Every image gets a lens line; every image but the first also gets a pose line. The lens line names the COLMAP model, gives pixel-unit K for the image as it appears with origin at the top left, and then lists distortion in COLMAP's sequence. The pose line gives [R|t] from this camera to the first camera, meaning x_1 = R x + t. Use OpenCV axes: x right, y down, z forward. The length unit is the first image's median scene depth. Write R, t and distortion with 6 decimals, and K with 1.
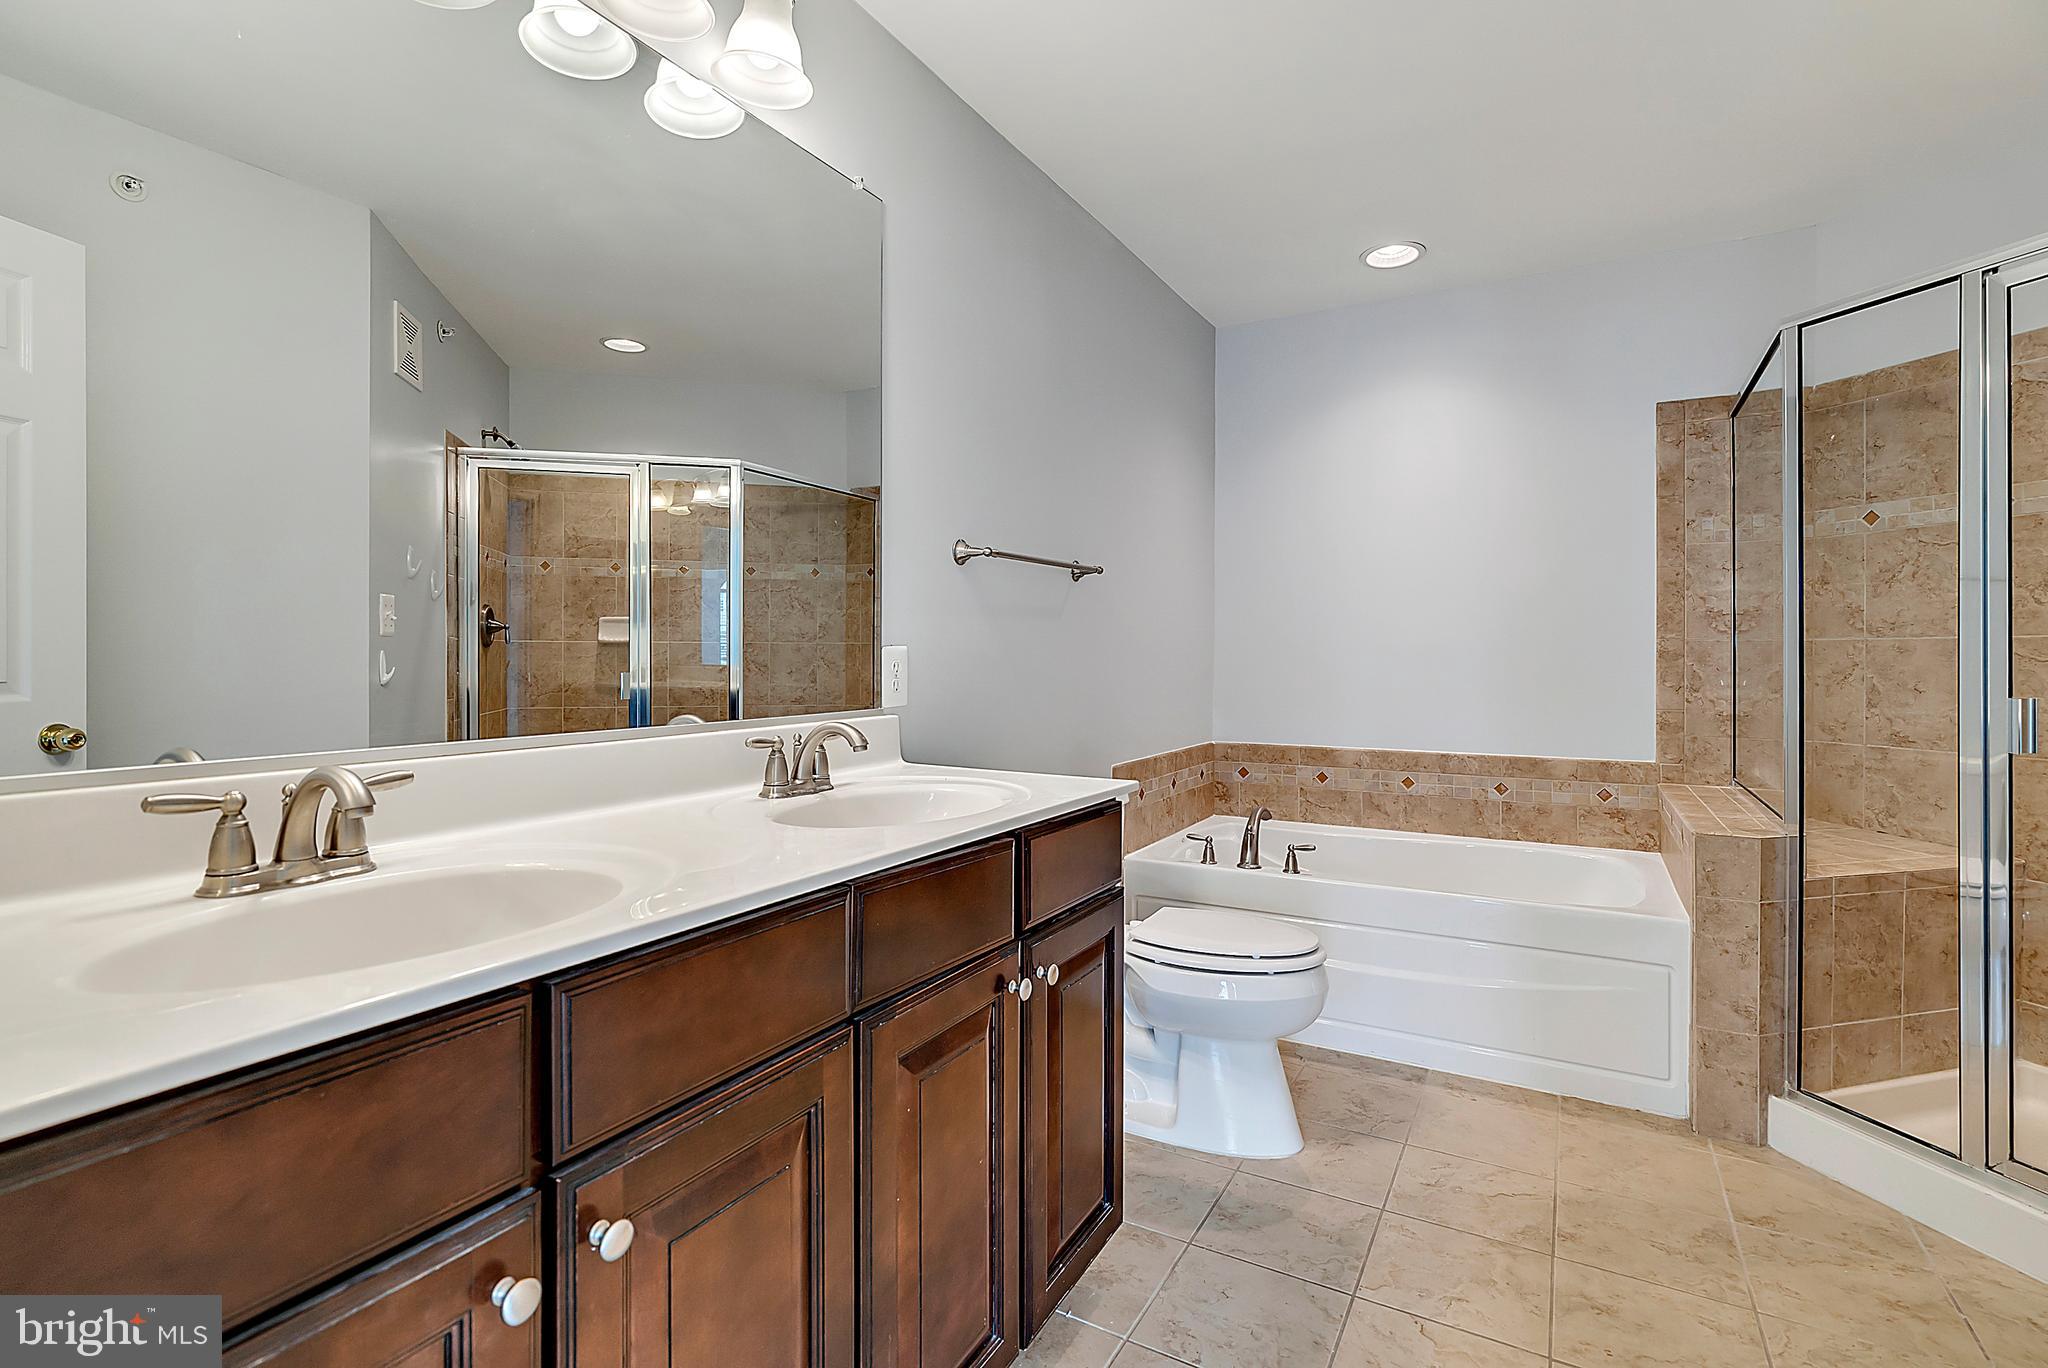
lens RADIAL K [[949.6, 0, 1010.5], [0, 949.6, 658.7], [0, 0, 1]] dist [-0.002214, 0.000036]
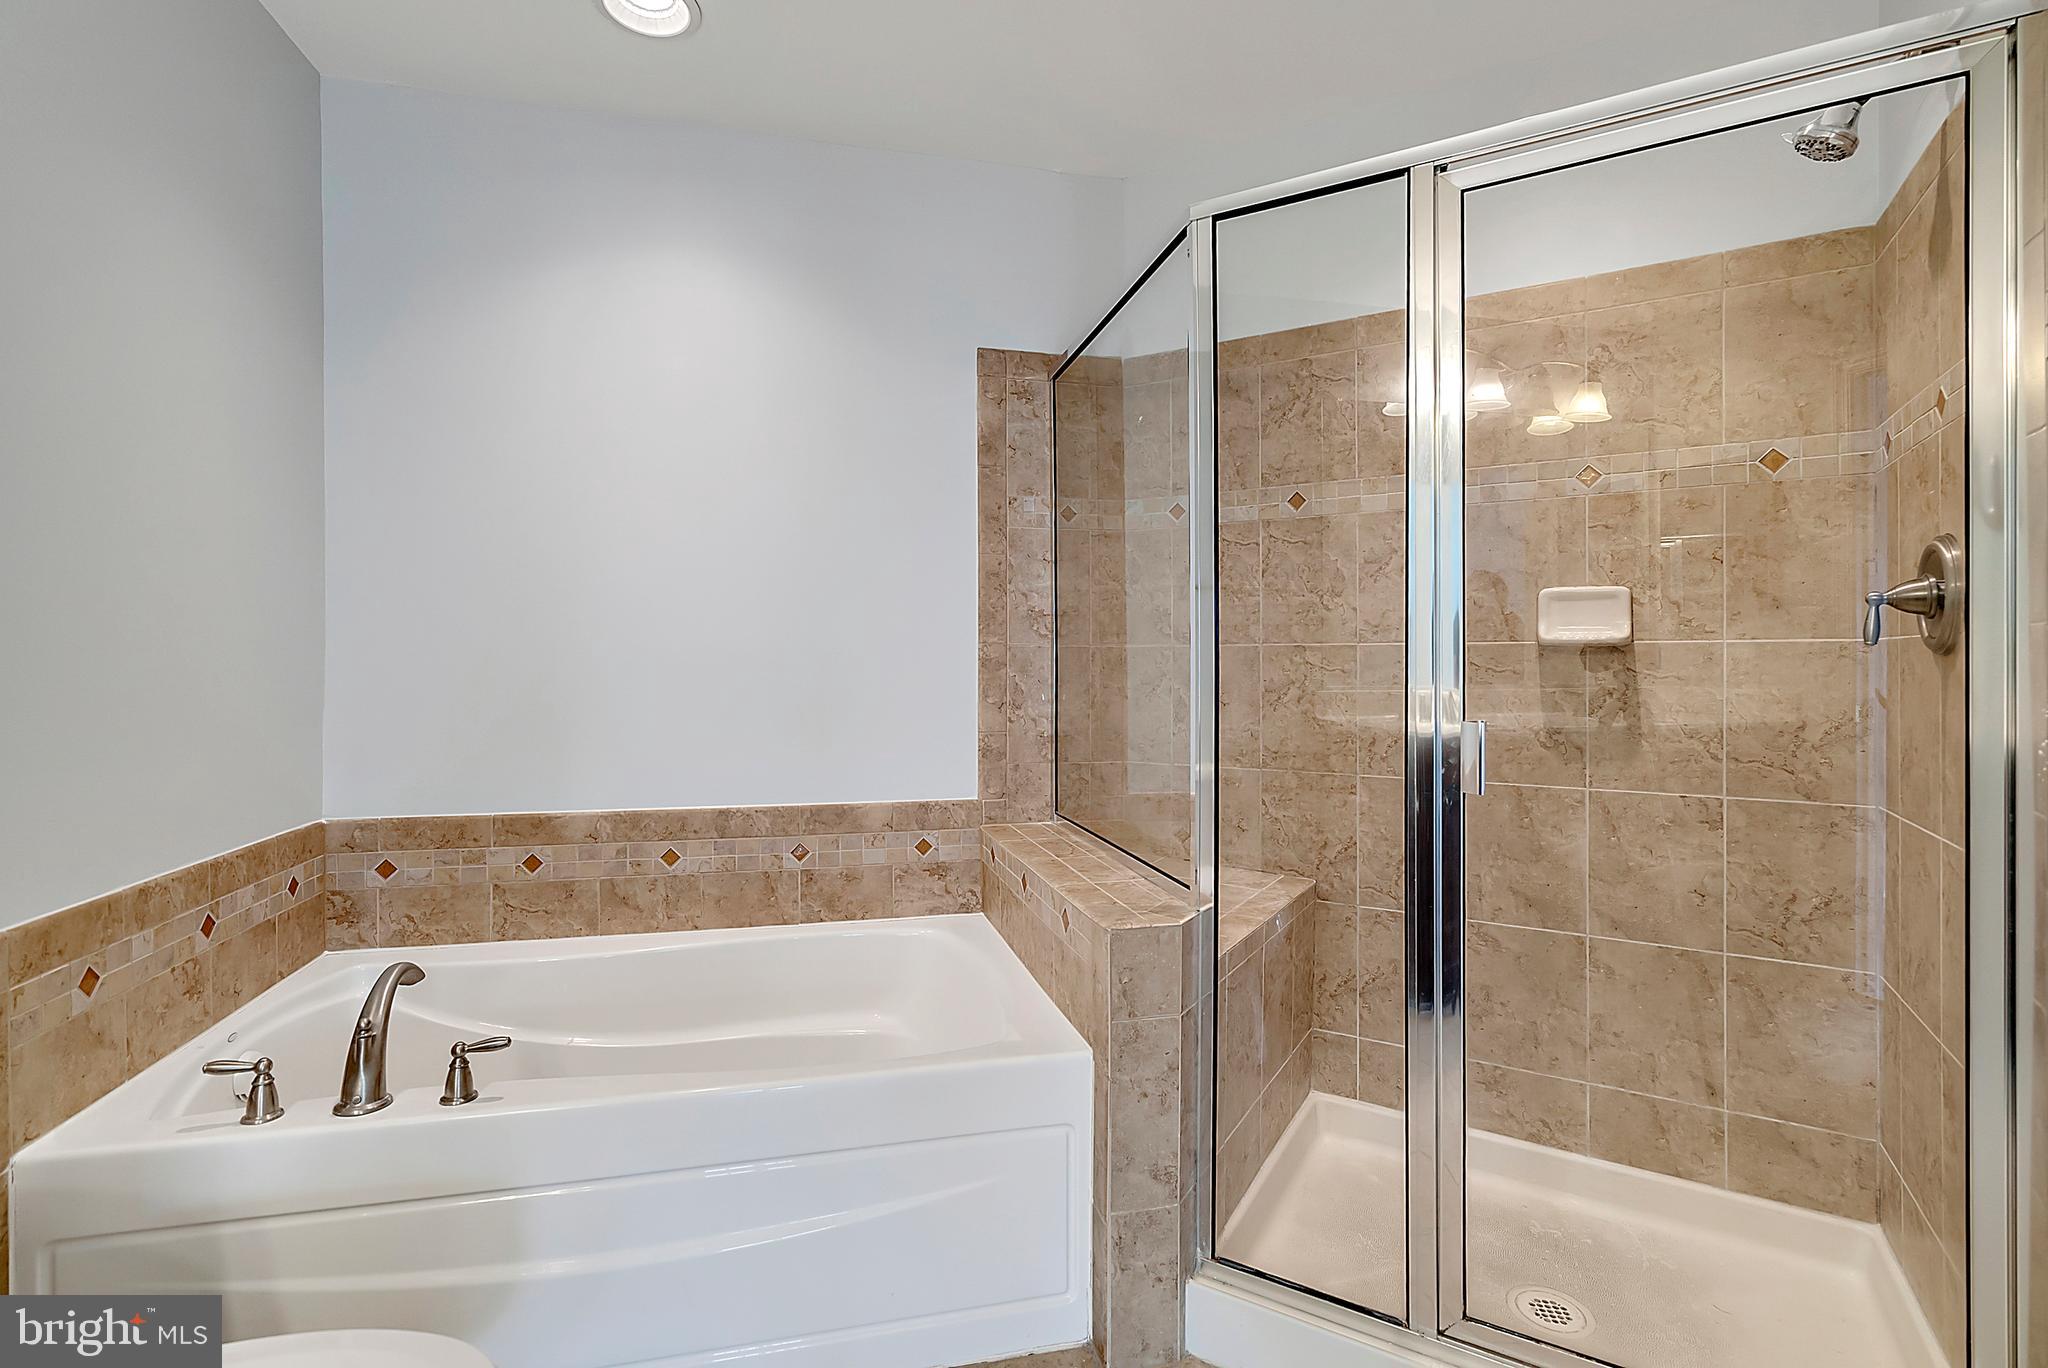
lens RADIAL K [[949.6, 0, 1010.5], [0, 949.6, 658.7], [0, 0, 1]] dist [-0.002214, 0.000036]
pose [[0.717060, 0.002751, 0.697006, 0.146084], [0.001971, 0.999980, -0.005975, -0.003304], [-0.697009, 0.005658, 0.717040, 0.411804]]
